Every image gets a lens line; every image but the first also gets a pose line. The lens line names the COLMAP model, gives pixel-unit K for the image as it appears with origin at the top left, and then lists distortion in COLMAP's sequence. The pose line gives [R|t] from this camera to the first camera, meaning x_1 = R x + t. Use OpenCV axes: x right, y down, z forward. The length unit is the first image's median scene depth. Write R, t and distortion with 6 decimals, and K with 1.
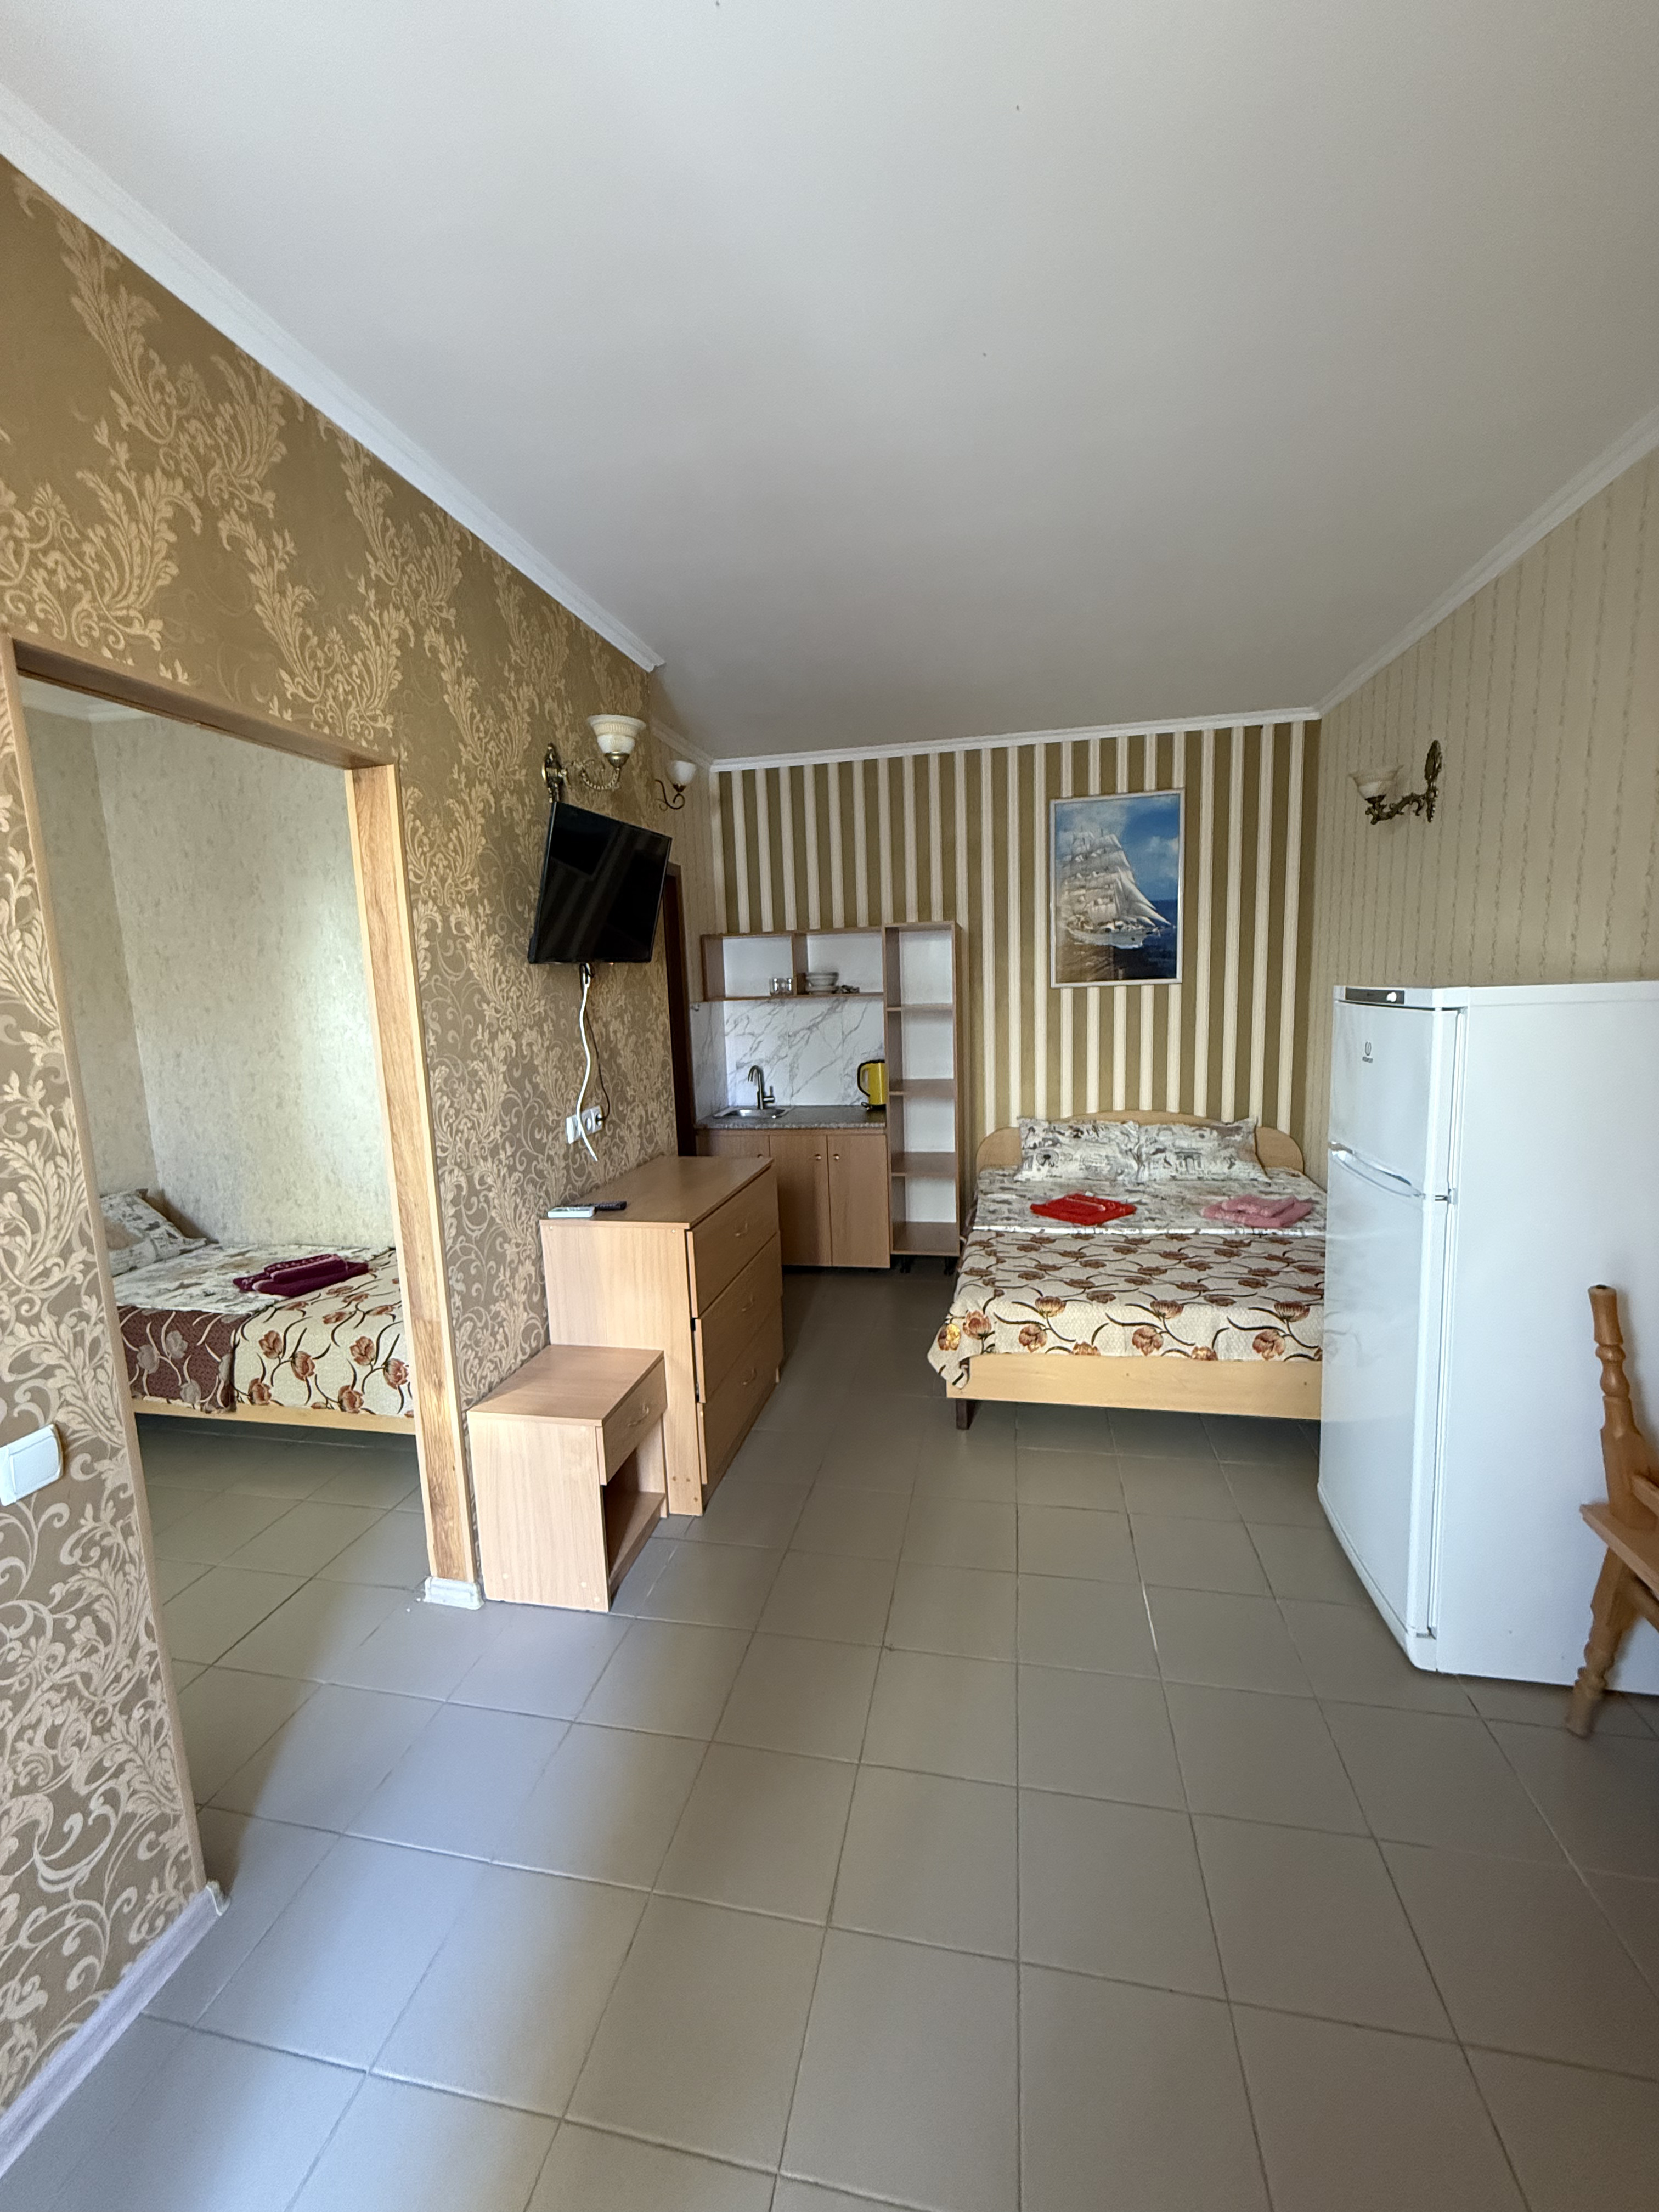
lens RADIAL K [[895.2, 0, 828.8], [0, 895.2, 1104.2], [0, 0, 1]] dist [0.004321, 0.000111]
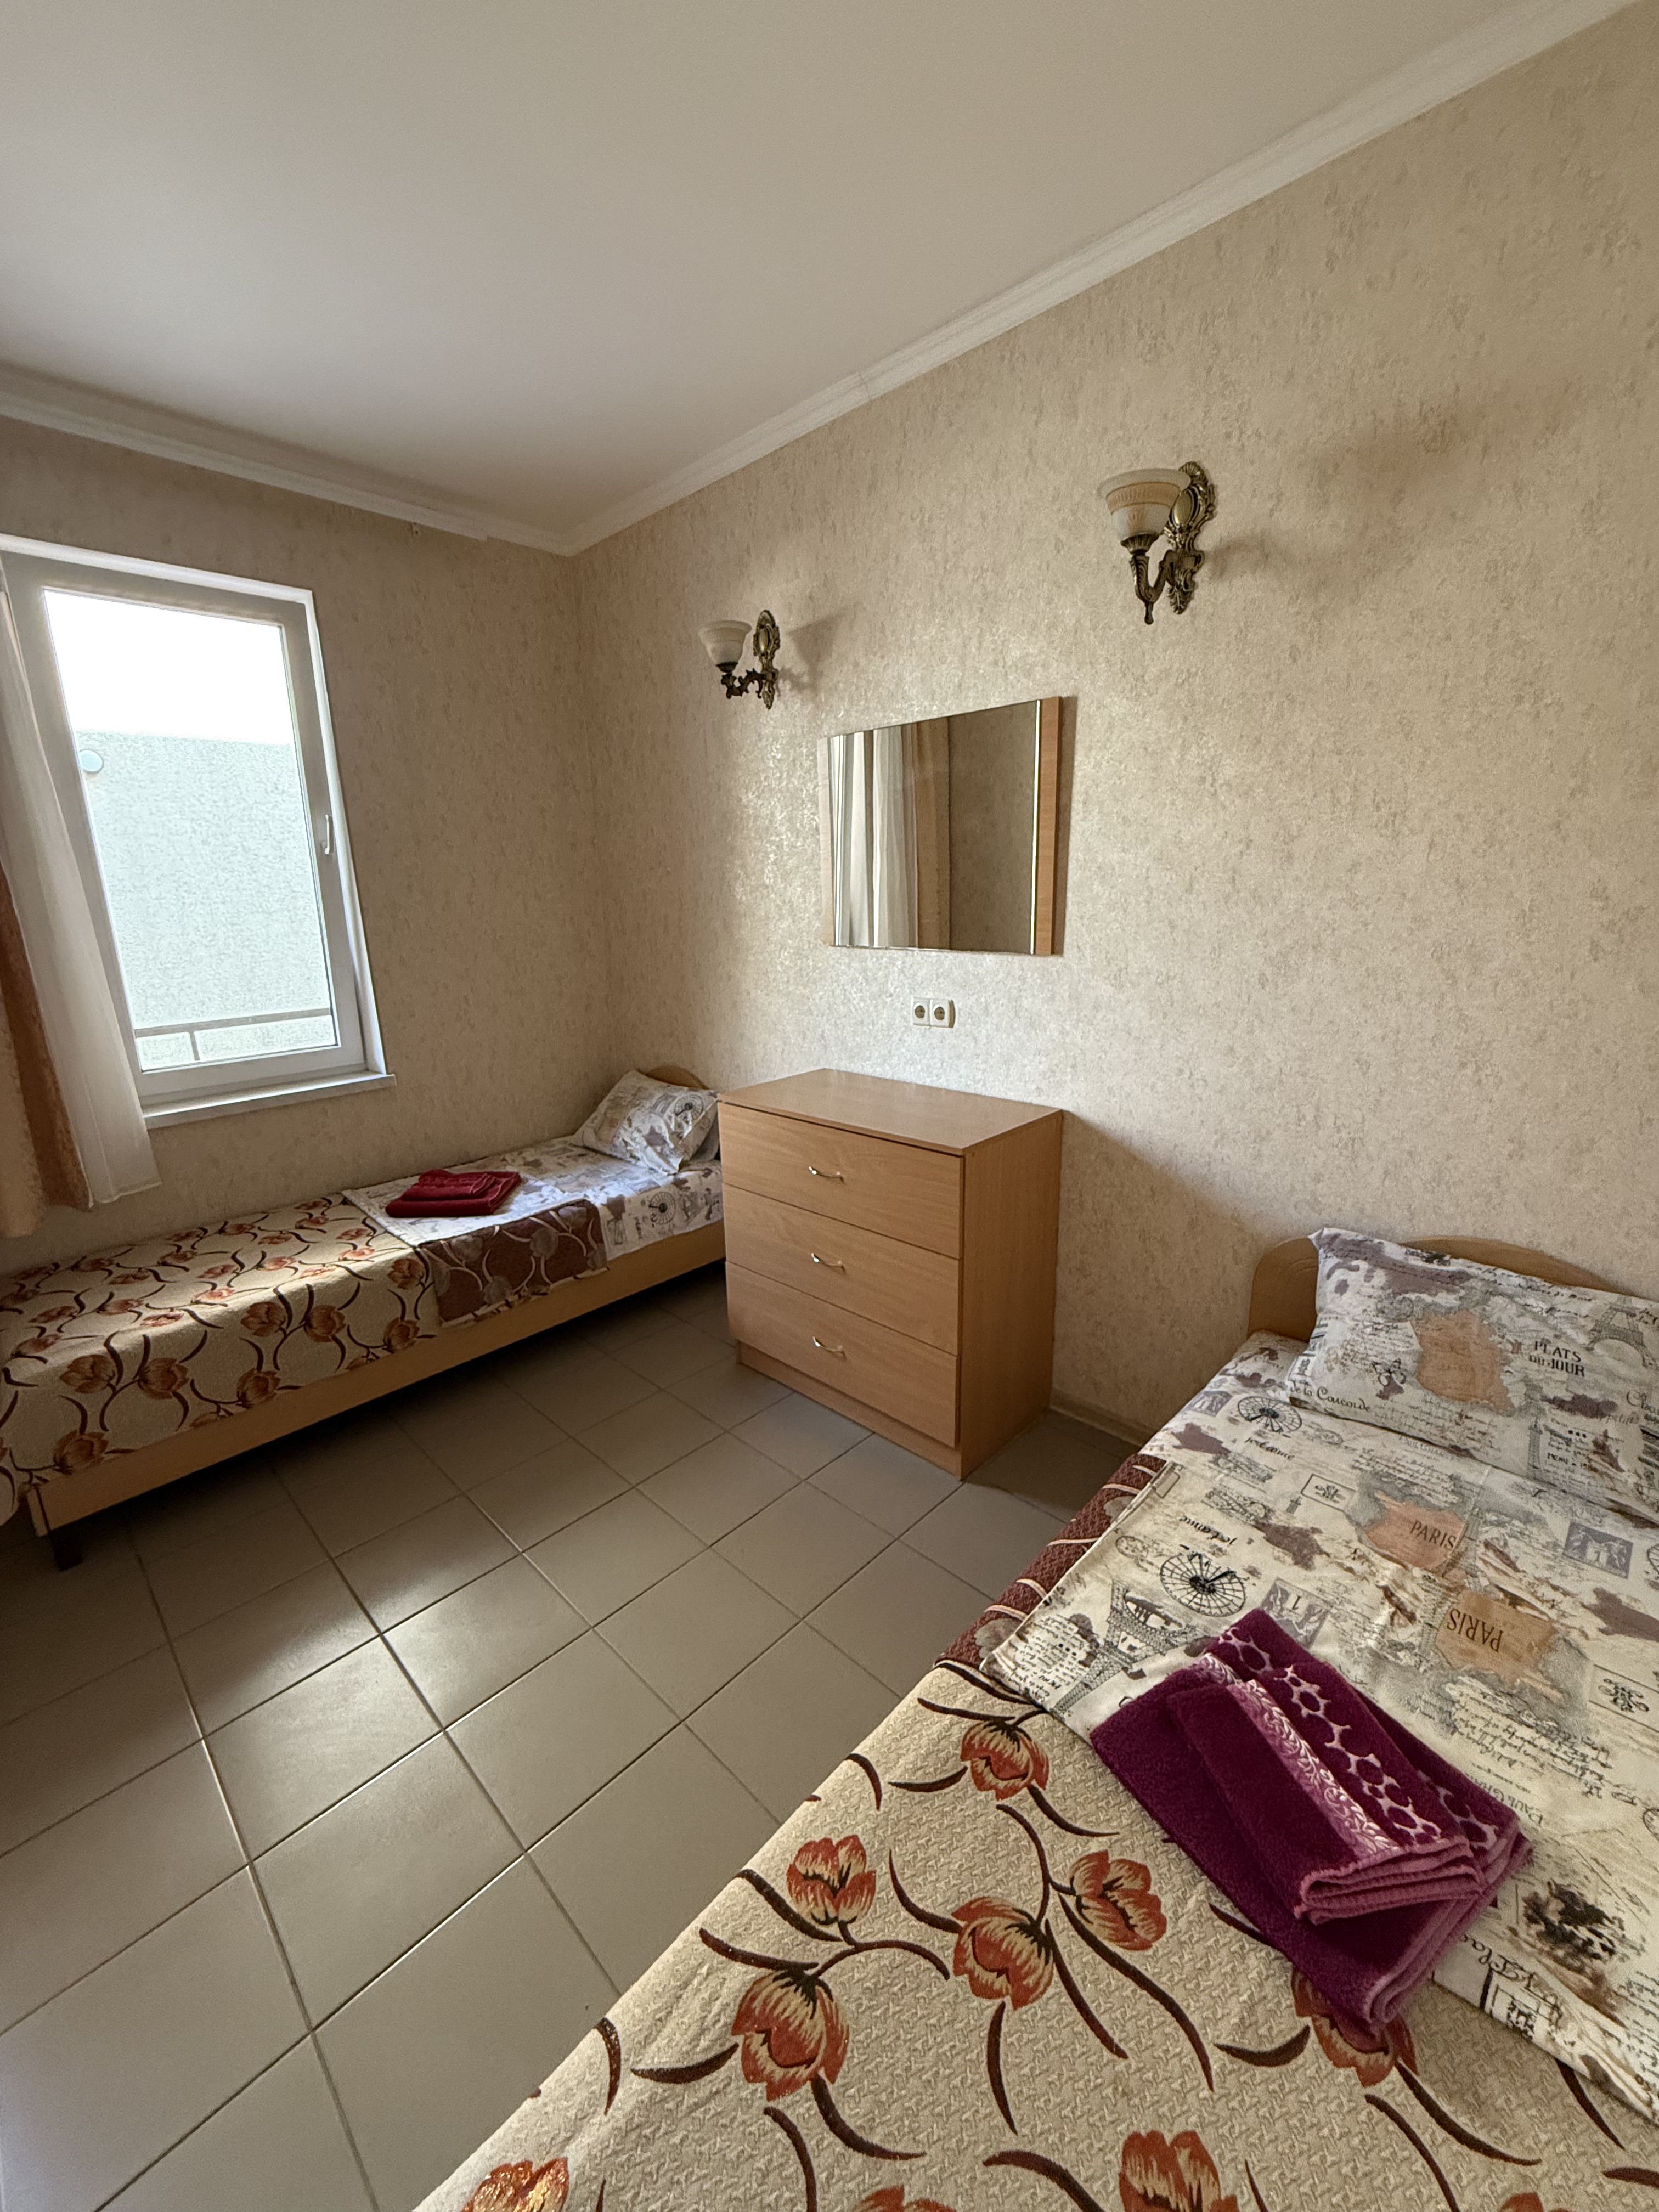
lens RADIAL K [[895.2, 0, 835.1], [0, 895.2, 1112.3], [0, 0, 1]] dist [0.004321, 0.000111]
pose [[-0.531713, 0.250652, -0.808984, -0.342374], [-0.076432, 0.937103, 0.340583, -0.101451], [0.843469, 0.242924, -0.479112, 1.006366]]
